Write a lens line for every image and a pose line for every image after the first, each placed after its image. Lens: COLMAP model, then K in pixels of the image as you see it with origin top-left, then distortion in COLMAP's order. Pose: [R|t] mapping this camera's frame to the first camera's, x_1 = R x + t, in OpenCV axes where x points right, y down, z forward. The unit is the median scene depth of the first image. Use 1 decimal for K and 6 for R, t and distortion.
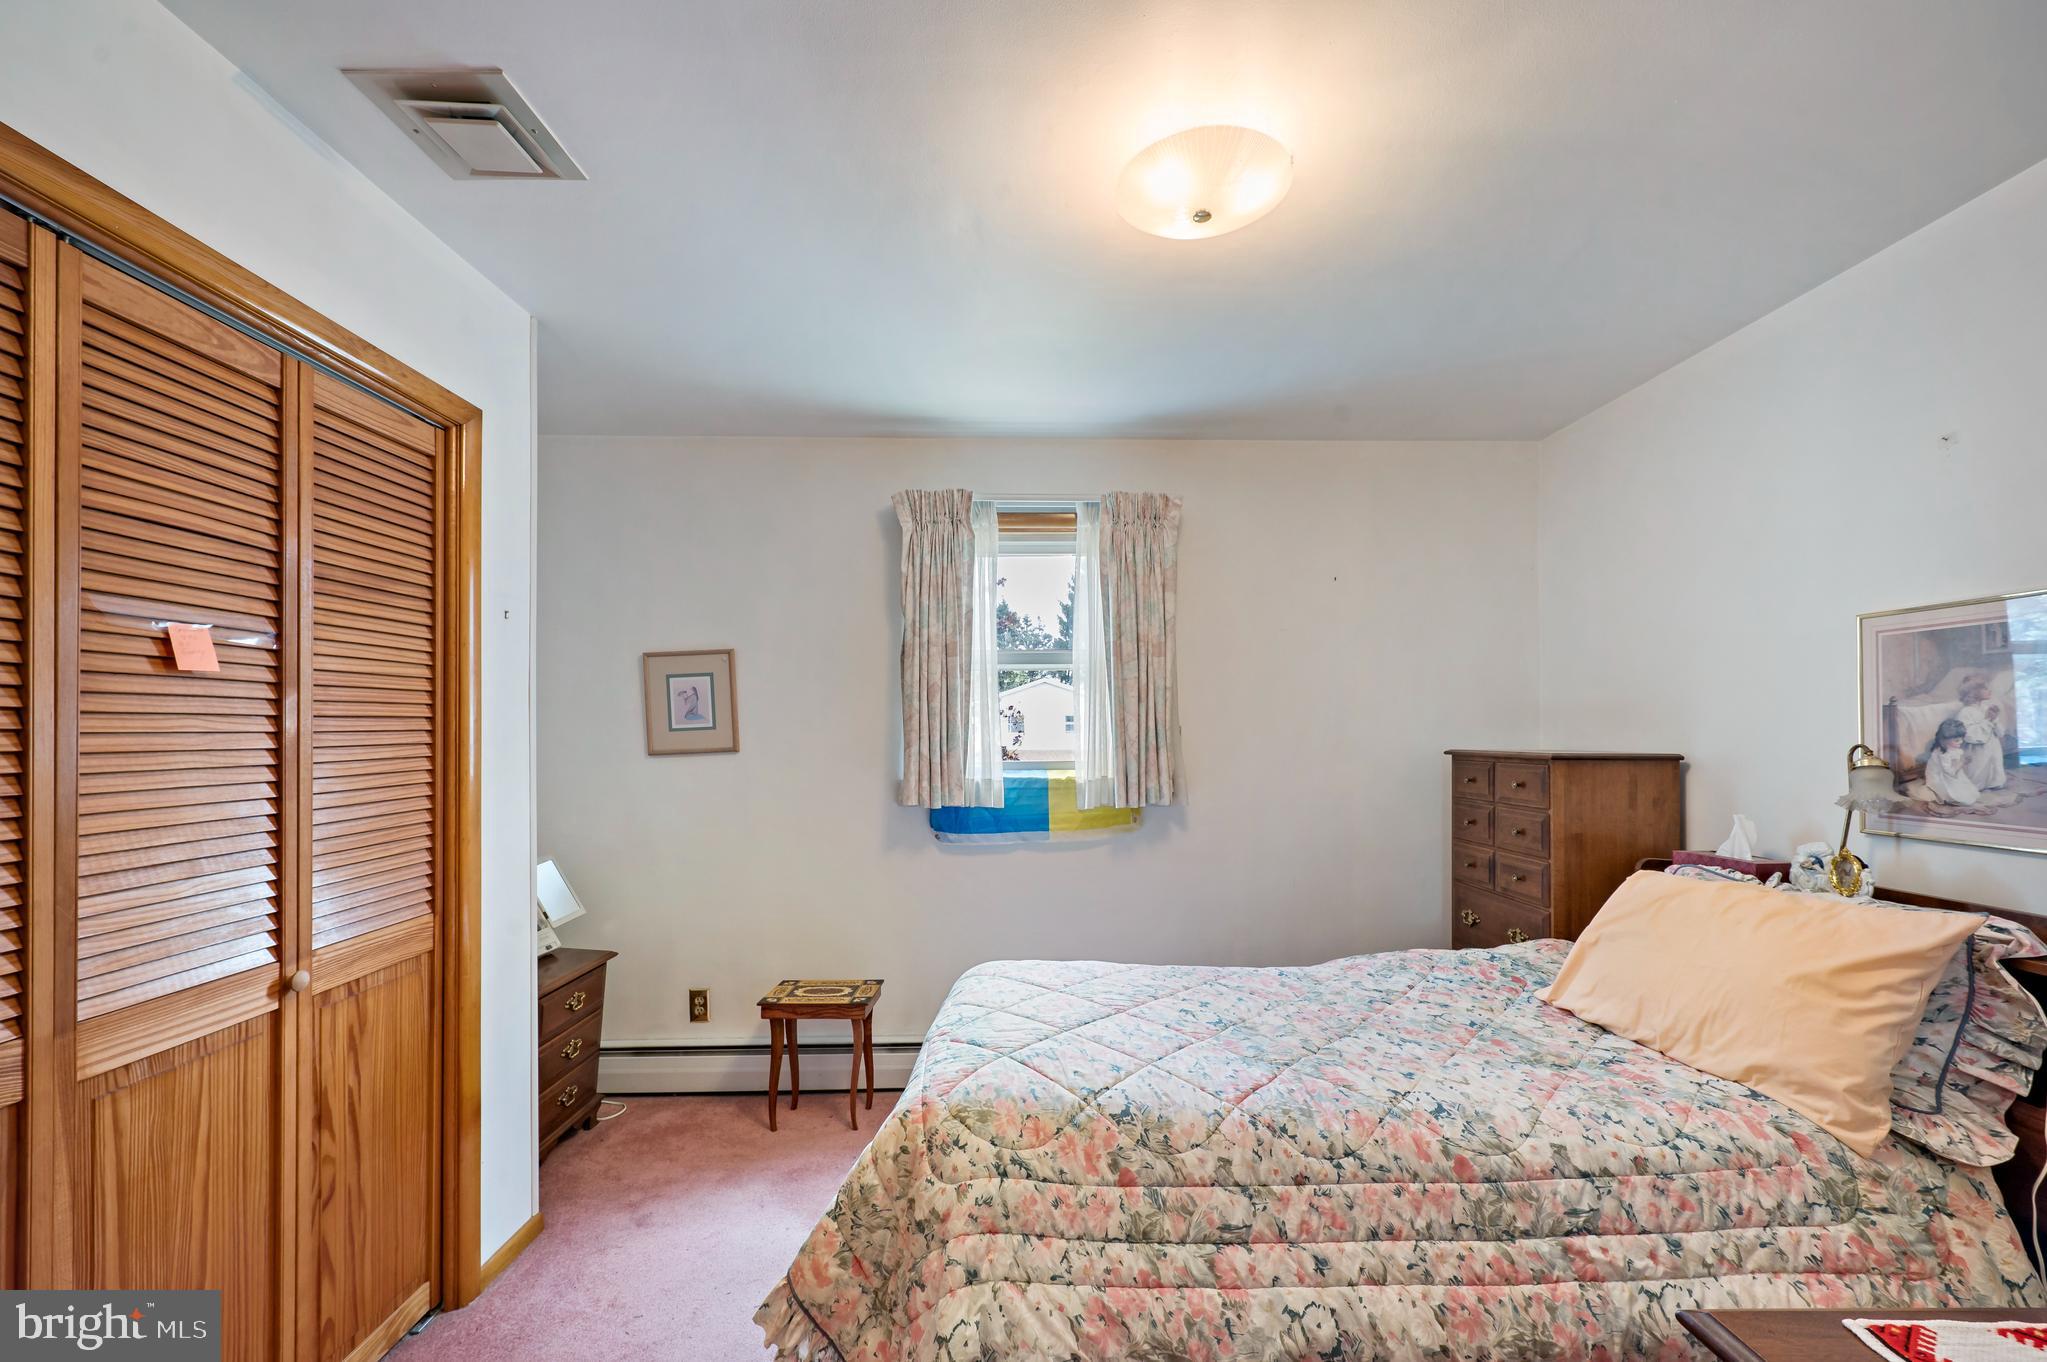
lens RADIAL K [[818.7, 0, 1031.4], [0, 818.7, 724.1], [0, 0, 1]] dist [0.009856, -0.005551]
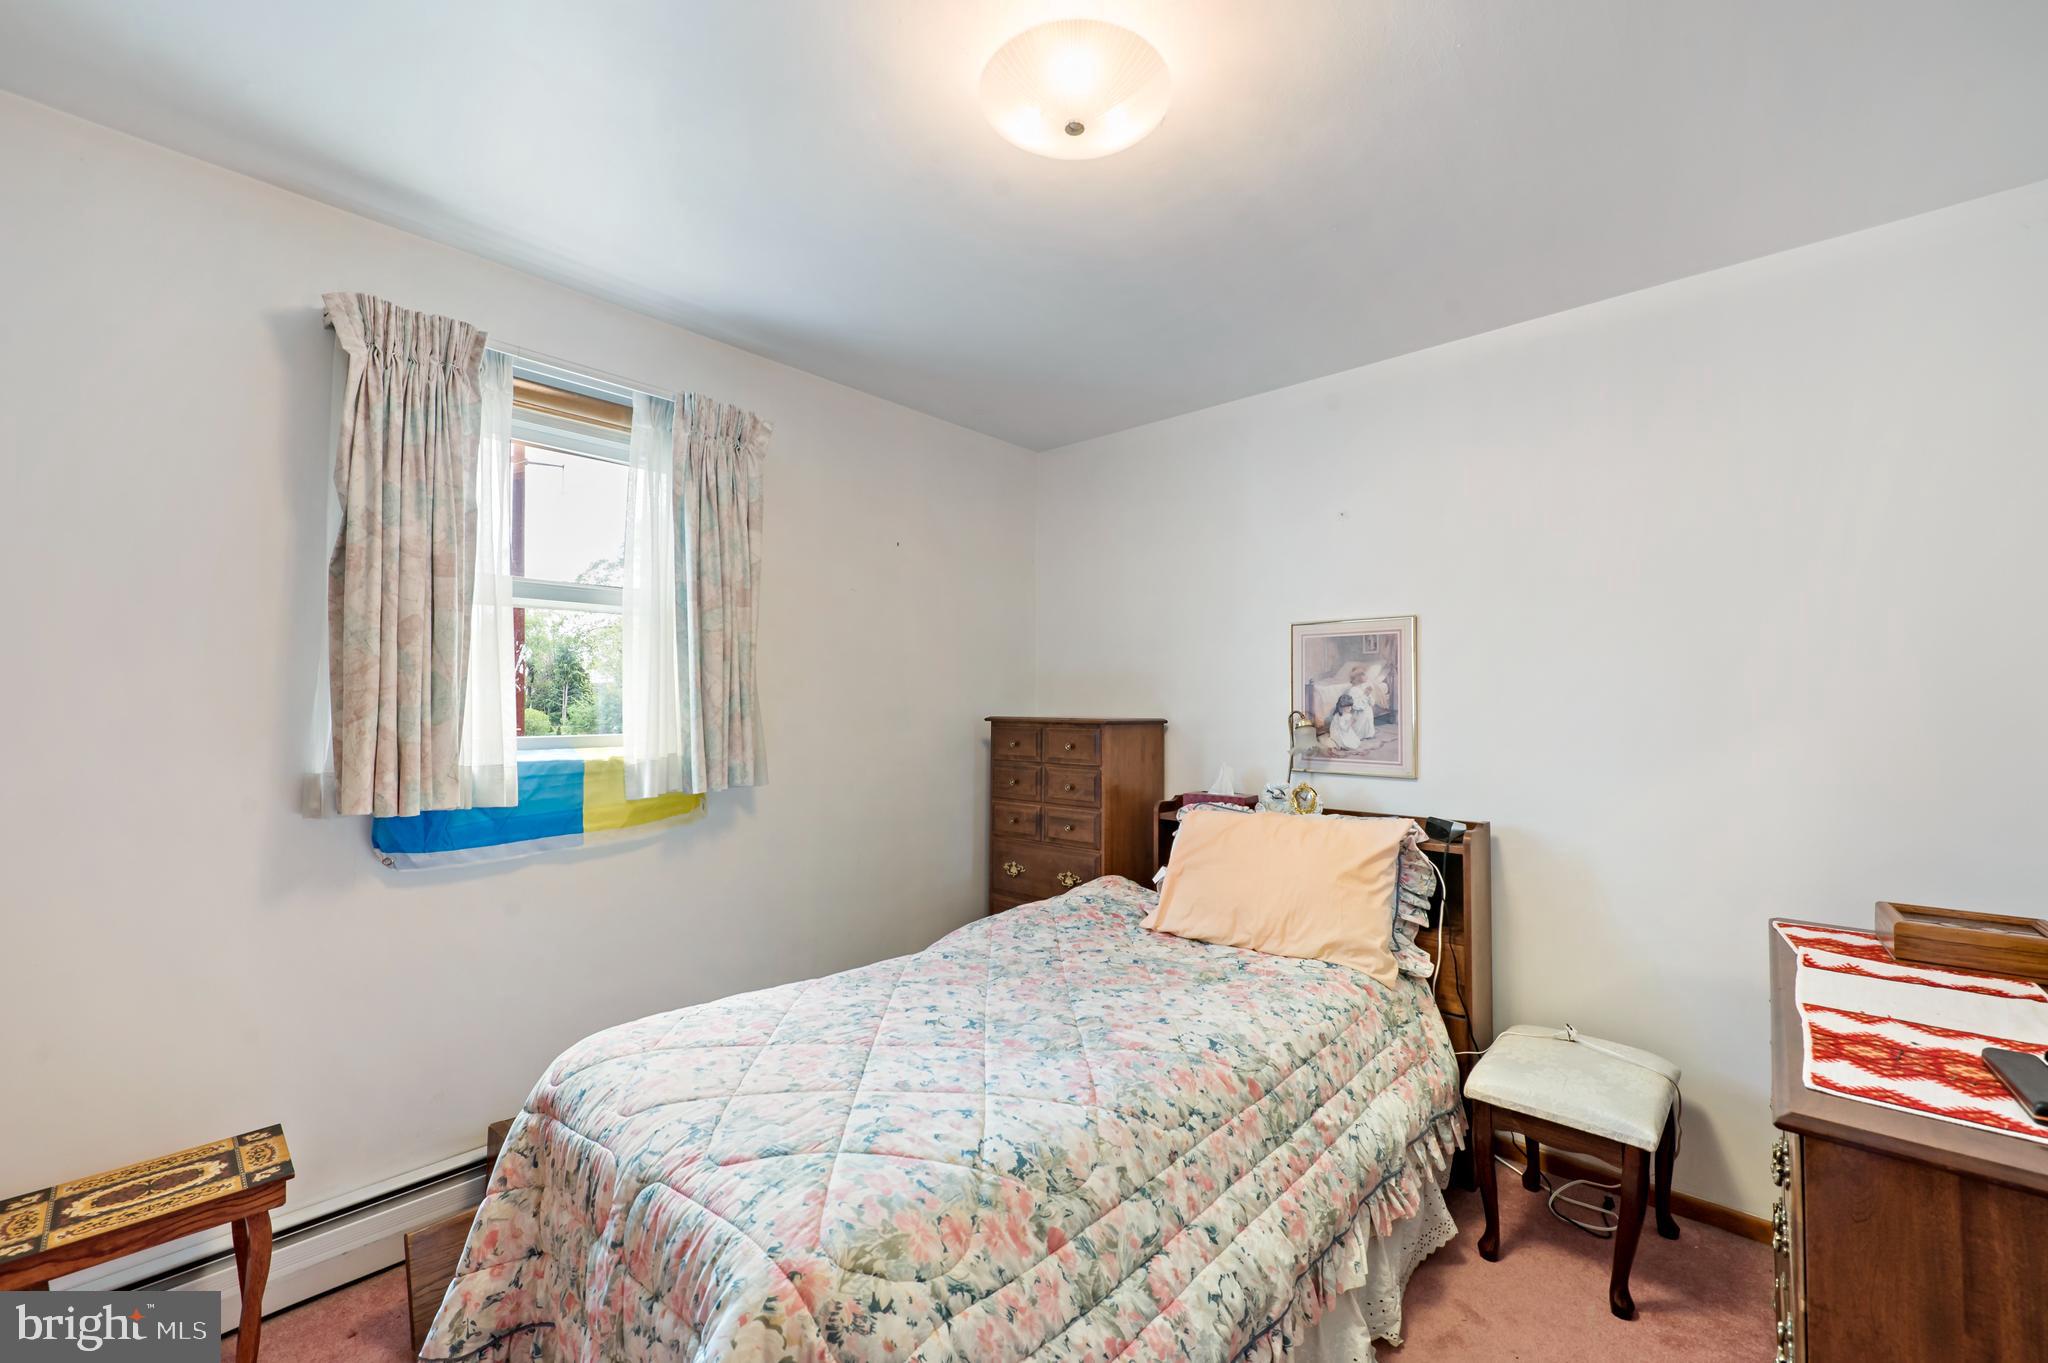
lens RADIAL K [[821.2, 0, 1024.0], [0, 821.2, 681.5], [0, 0, 1]] dist [0.006193, -0.000540]
pose [[0.683642, 0.025122, 0.729385, -0.418347], [-0.015099, 0.999680, -0.020279, 0.009998], [-0.729661, 0.002850, 0.683803, 0.368395]]
